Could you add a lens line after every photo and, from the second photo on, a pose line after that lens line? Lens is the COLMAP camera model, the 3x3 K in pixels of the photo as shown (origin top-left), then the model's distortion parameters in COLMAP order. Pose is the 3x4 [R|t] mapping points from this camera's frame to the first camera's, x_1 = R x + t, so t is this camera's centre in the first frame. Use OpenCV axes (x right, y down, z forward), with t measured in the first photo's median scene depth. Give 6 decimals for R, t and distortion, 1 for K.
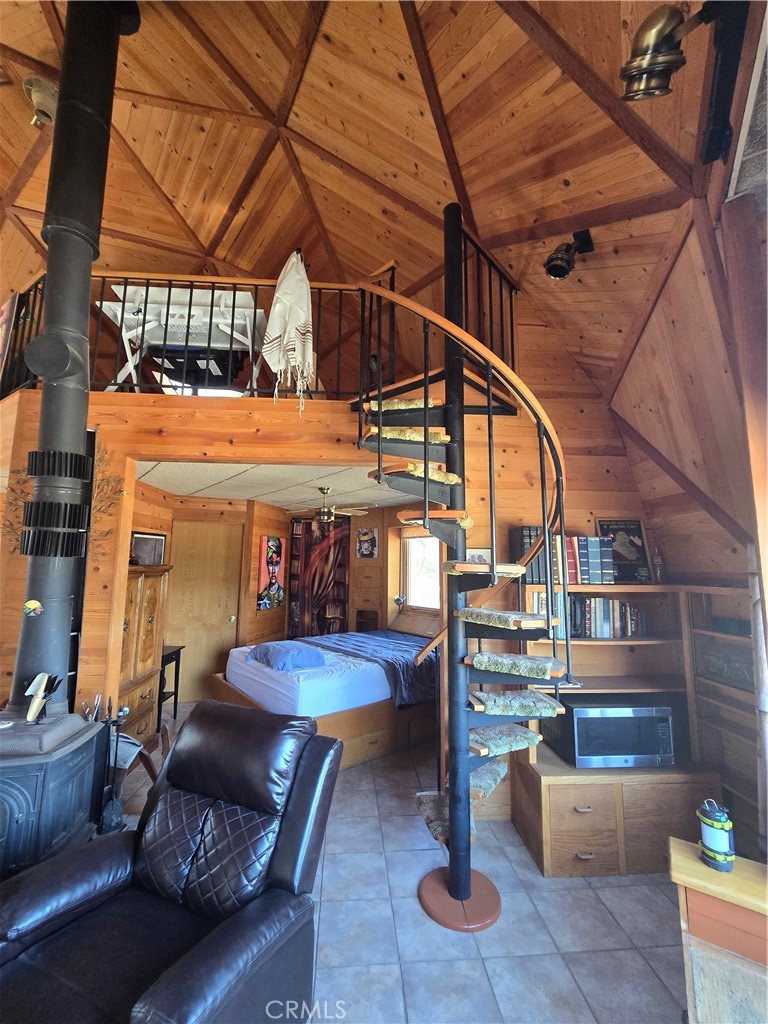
lens RADIAL K [[419.0, 0, 385.5], [0, 419.0, 510.1], [0, 0, 1]] dist [-0.003730, -0.000053]
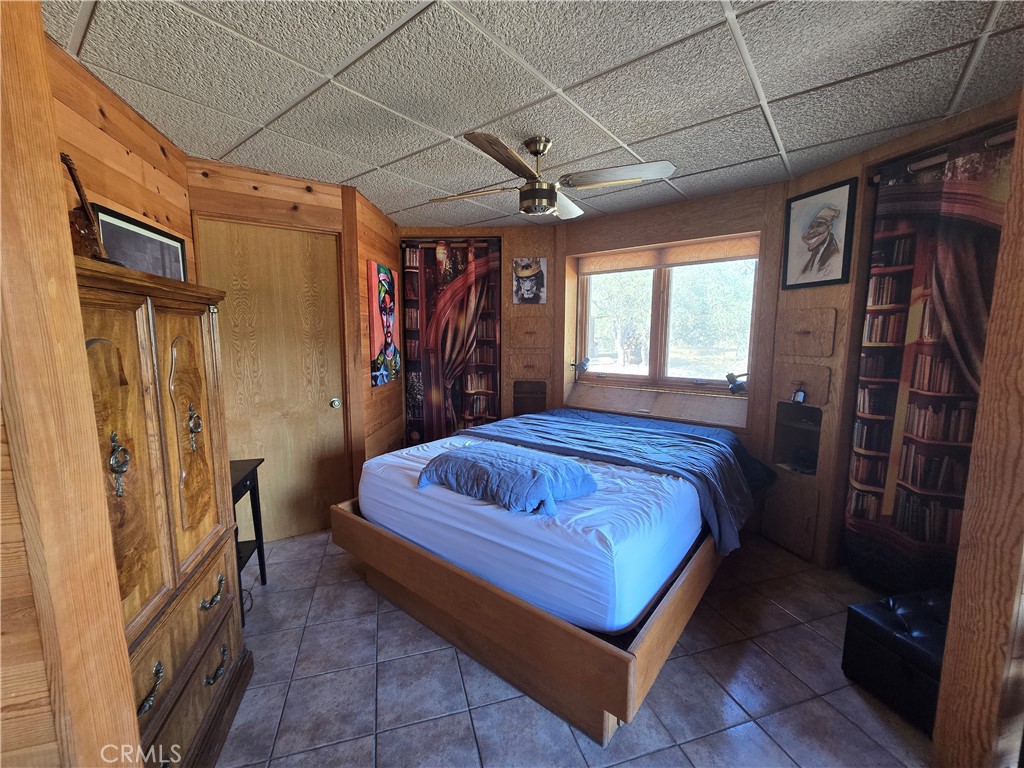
lens RADIAL K [[419.0, 0, 514.0], [0, 419.0, 388.2], [0, 0, 1]] dist [-0.003730, -0.000053]
pose [[0.978549, -0.035064, 0.203006, -0.217234], [-0.018158, 0.966894, 0.254532, 0.078518], [-0.205210, -0.252758, 0.945517, 0.363620]]
